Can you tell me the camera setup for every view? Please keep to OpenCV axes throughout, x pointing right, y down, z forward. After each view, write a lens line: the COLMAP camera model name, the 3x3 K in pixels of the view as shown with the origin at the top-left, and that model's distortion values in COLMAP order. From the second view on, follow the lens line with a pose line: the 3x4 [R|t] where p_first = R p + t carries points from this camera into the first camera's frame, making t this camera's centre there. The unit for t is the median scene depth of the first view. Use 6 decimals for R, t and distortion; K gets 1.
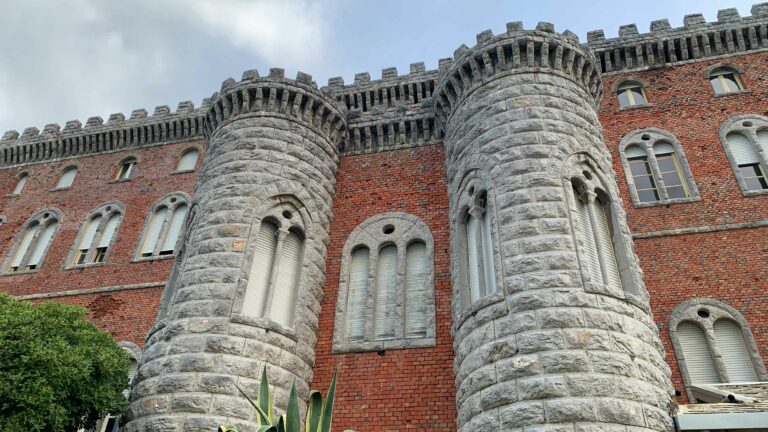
lens RADIAL K [[567.4, 0, 385.2], [0, 567.4, 214.8], [0, 0, 1]] dist [0.032342, -0.000566]
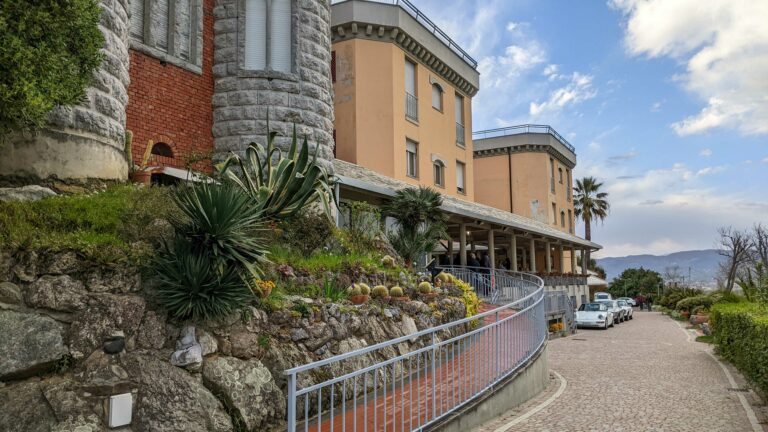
lens RADIAL K [[603.9, 0, 383.5], [0, 603.9, 216.6], [0, 0, 1]] dist [0.012649, 0.001353]
pose [[0.292348, 0.076175, 0.953273, -1.140146], [-0.569041, 0.815001, 0.109387, 0.134561], [-0.768586, -0.574431, 0.281610, 0.207046]]
